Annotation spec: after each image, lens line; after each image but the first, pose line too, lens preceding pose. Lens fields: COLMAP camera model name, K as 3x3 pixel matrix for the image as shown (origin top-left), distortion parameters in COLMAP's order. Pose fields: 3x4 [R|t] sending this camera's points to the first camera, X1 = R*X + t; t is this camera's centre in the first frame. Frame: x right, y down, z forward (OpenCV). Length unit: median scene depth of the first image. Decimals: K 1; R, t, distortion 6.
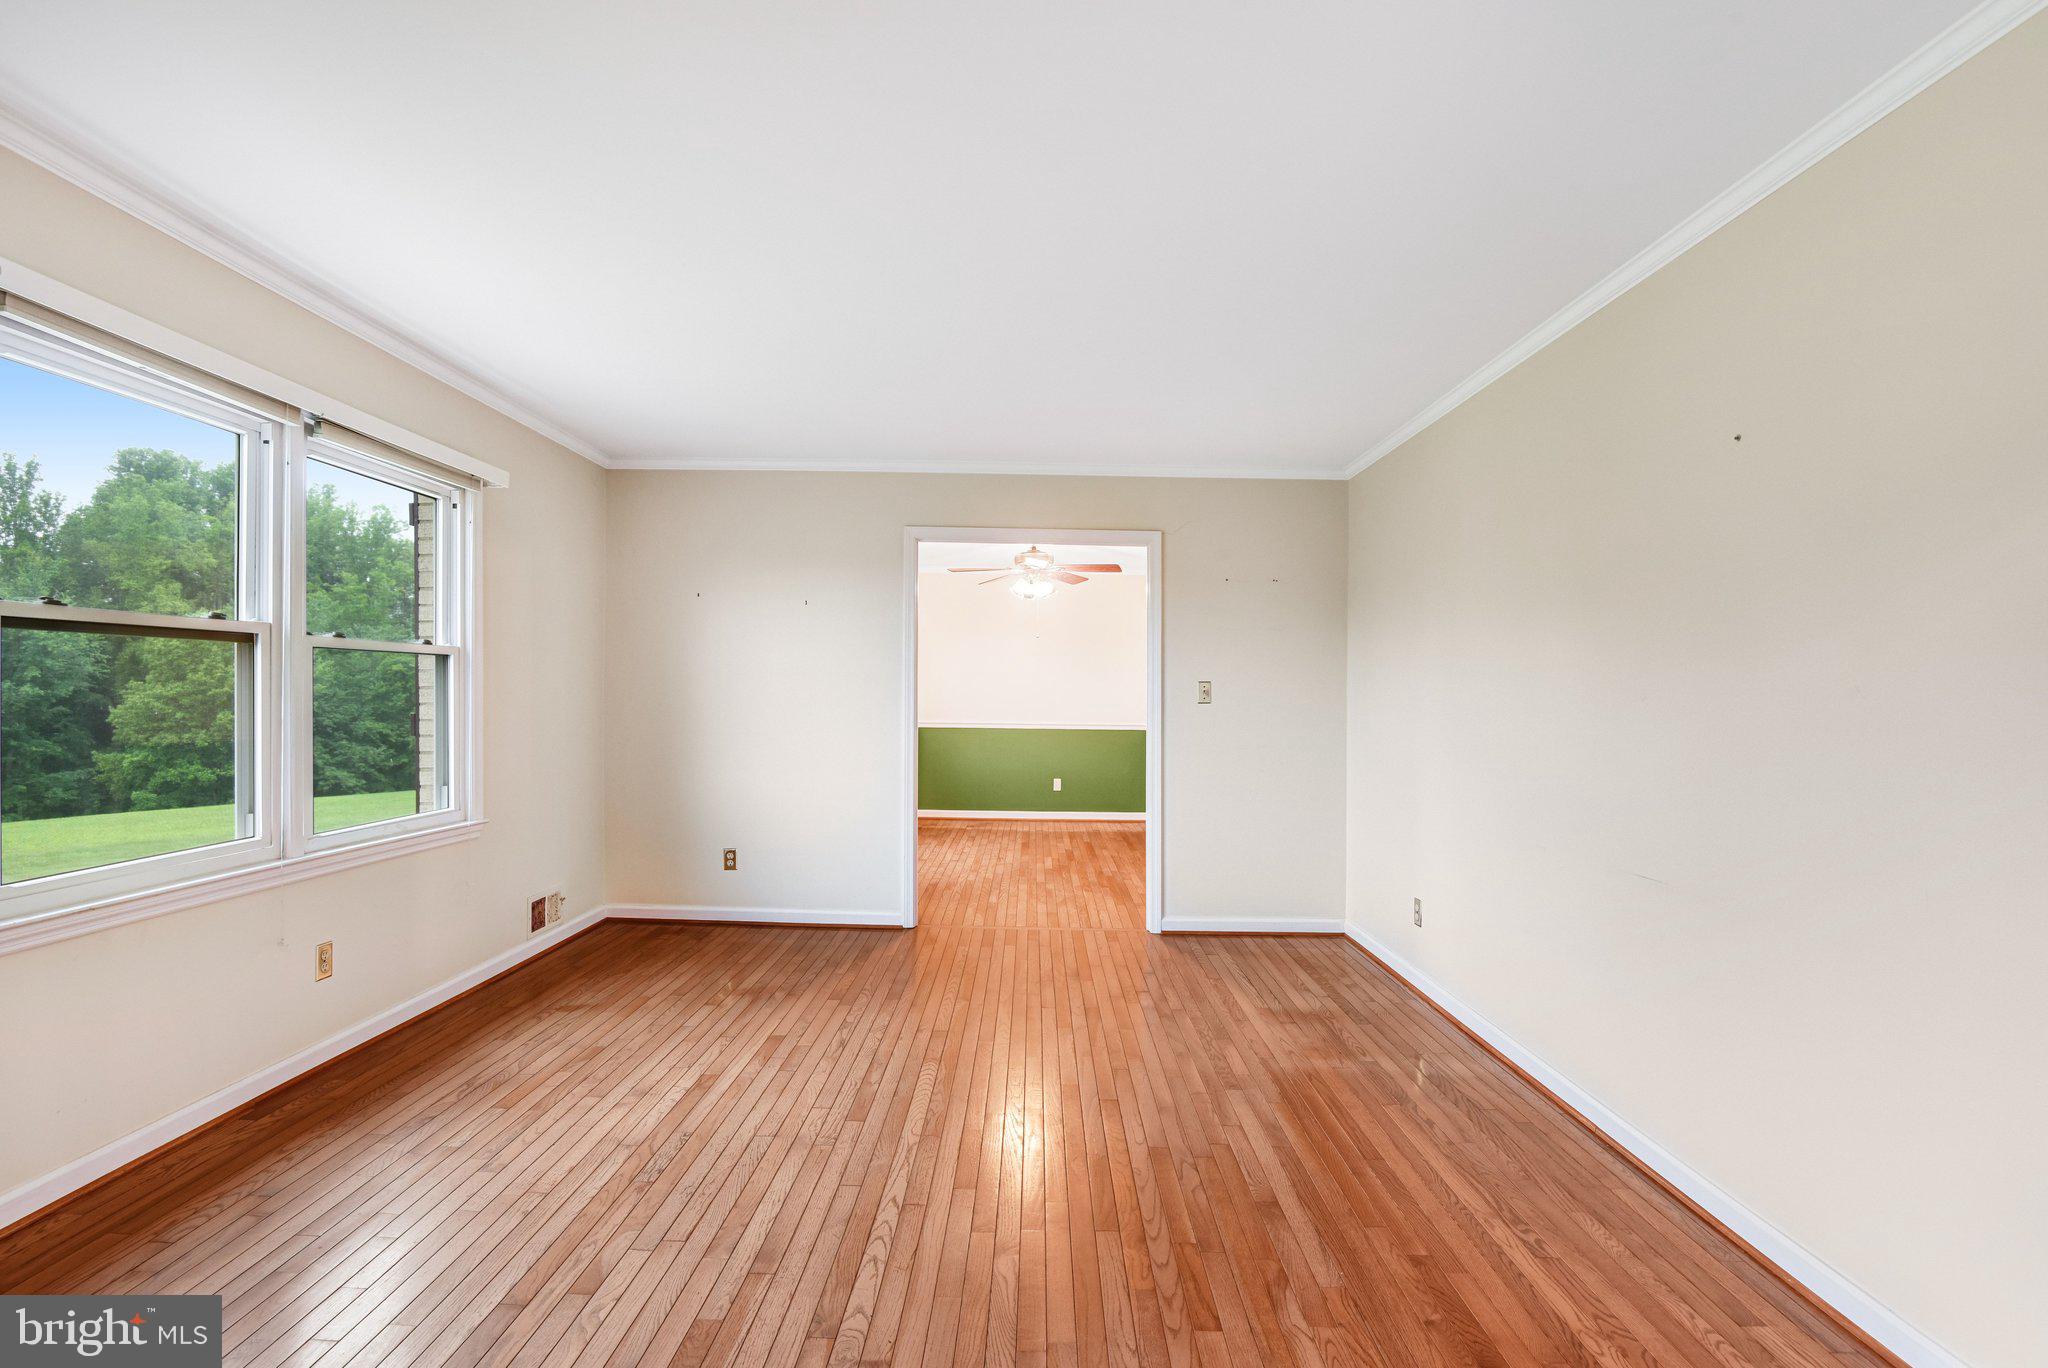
lens RADIAL K [[1005.2, 0, 1015.1], [0, 1005.2, 693.2], [0, 0, 1]] dist [-0.014765, -0.002163]
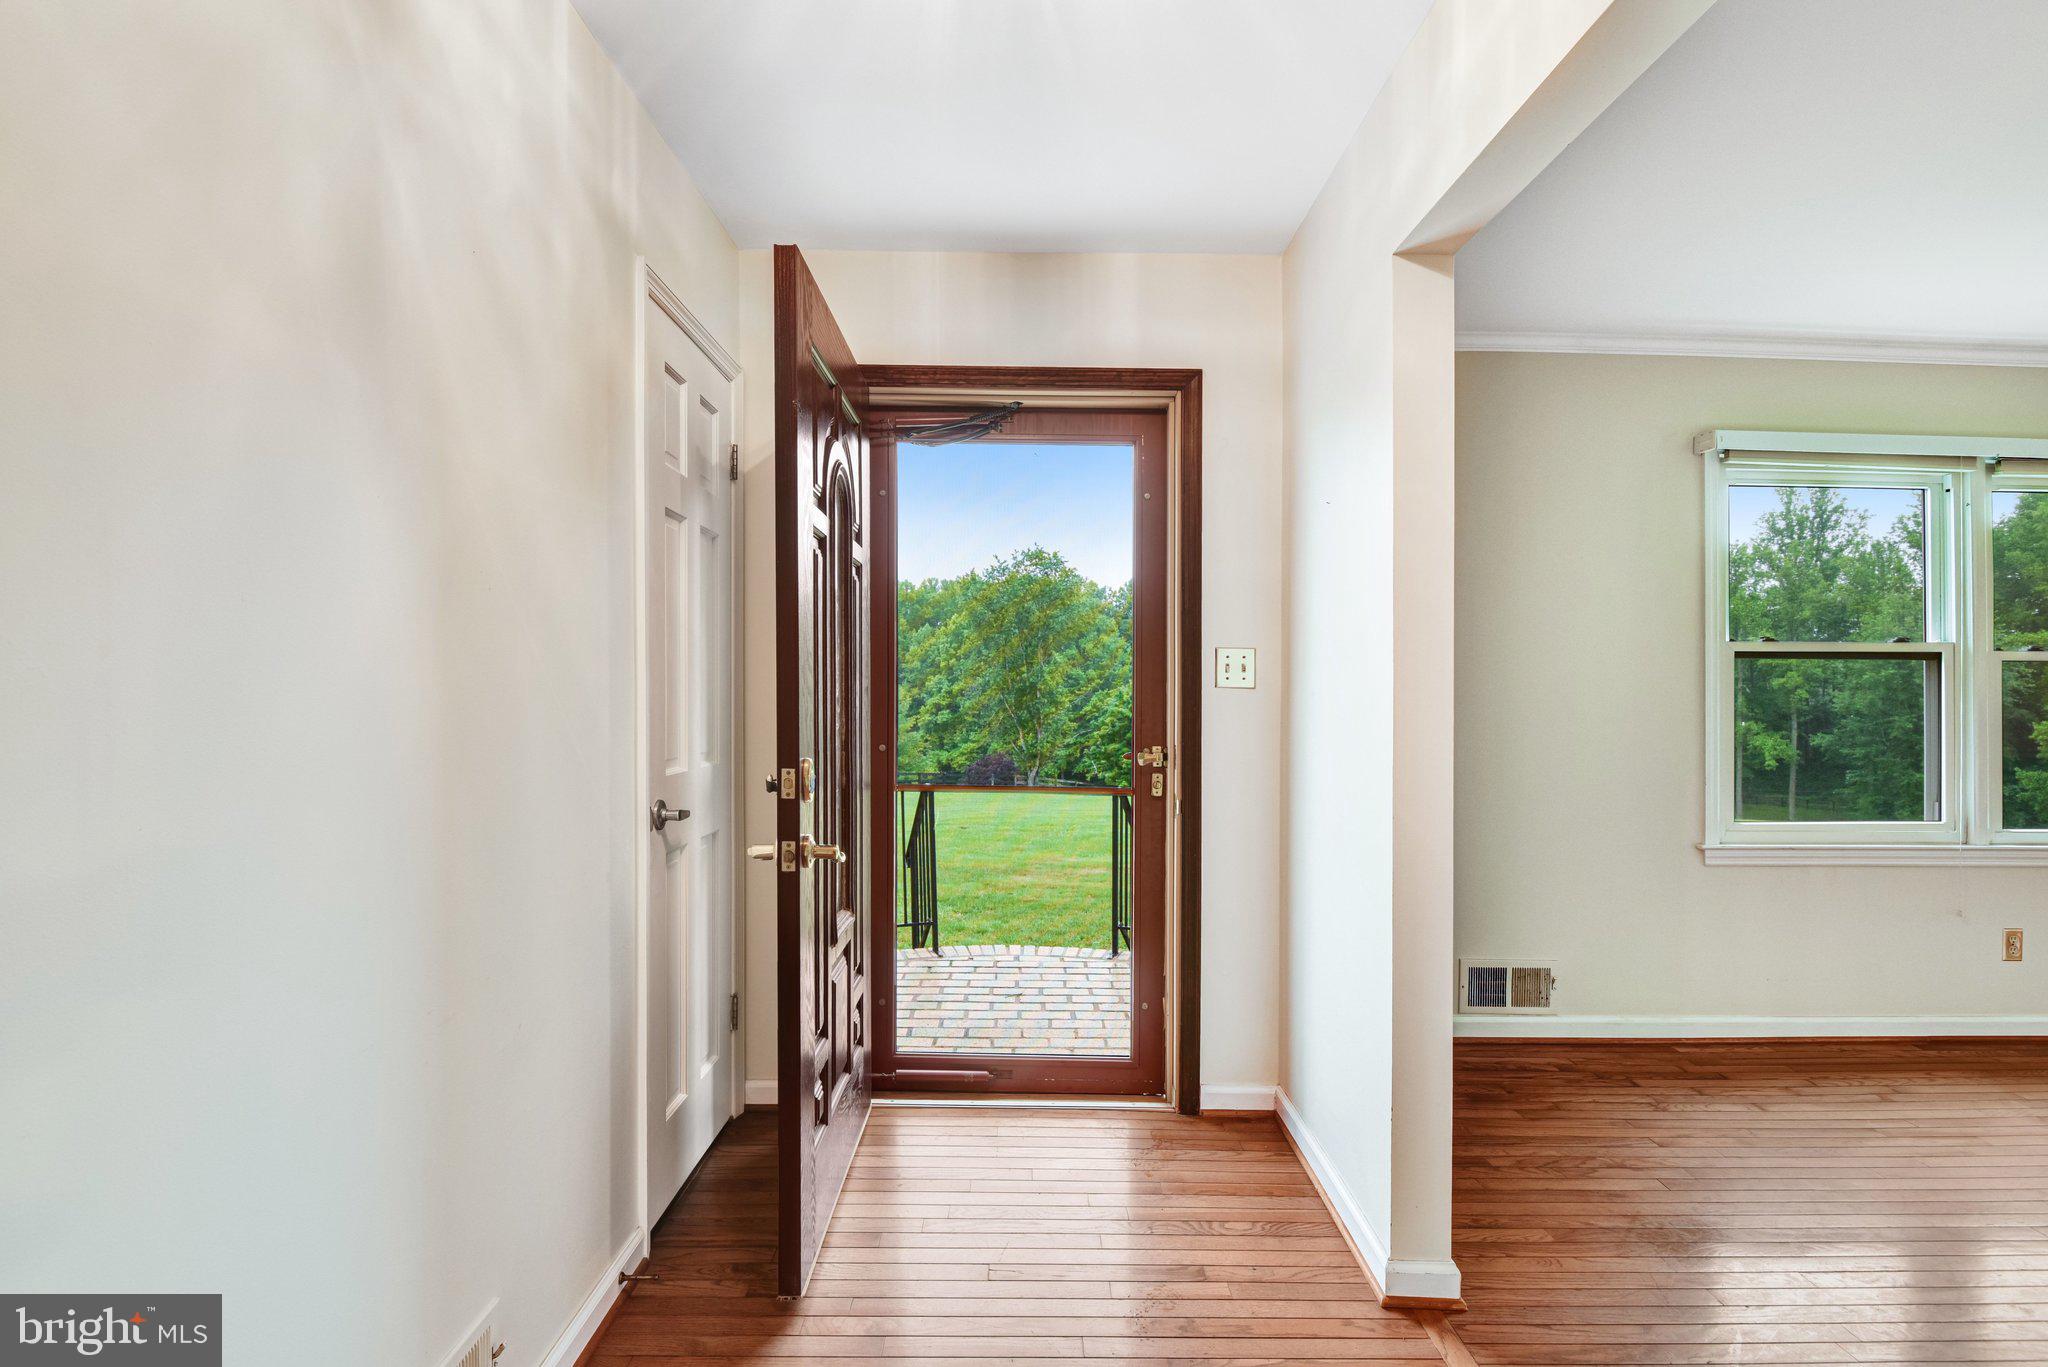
lens RADIAL K [[1005.2, 0, 1018.9], [0, 1005.2, 690.9], [0, 0, 1]] dist [-0.014765, -0.002163]
pose [[0.024599, -0.012299, -0.999622, 0.375946], [-0.005569, 0.999907, -0.012439, 0.007016], [0.999682, 0.005873, 0.024528, -0.129653]]
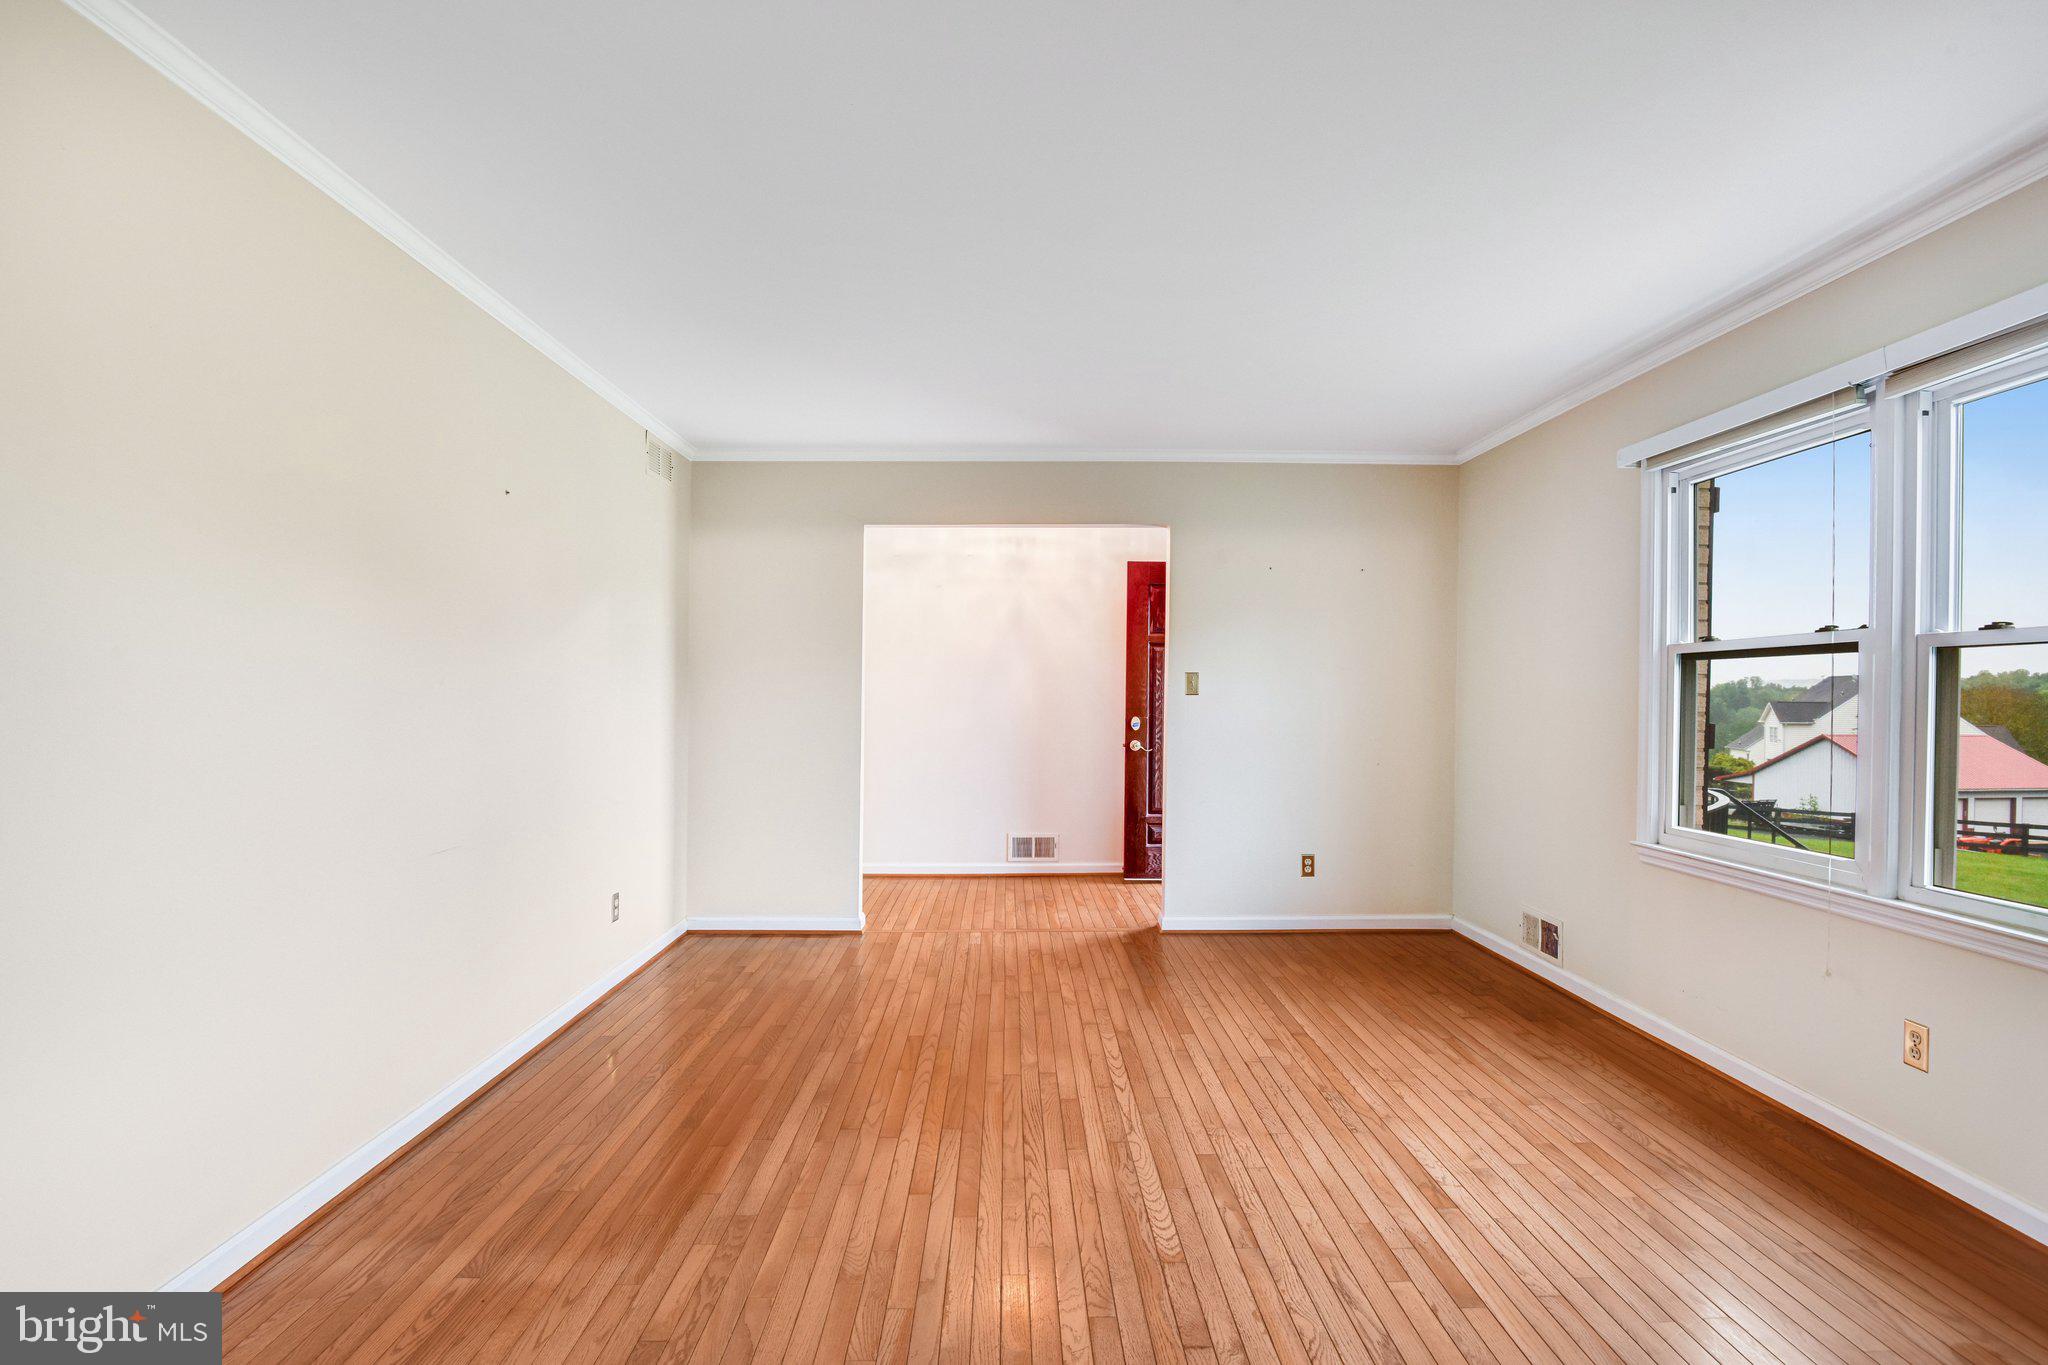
lens RADIAL K [[1005.2, 0, 1026.7], [0, 1005.2, 690.7], [0, 0, 1]] dist [-0.014765, -0.002163]
pose [[-0.999004, -0.019898, -0.039943, 0.046828], [-0.019766, 0.999798, -0.003698, 0.004591], [0.040009, -0.002905, -0.999195, 1.748417]]
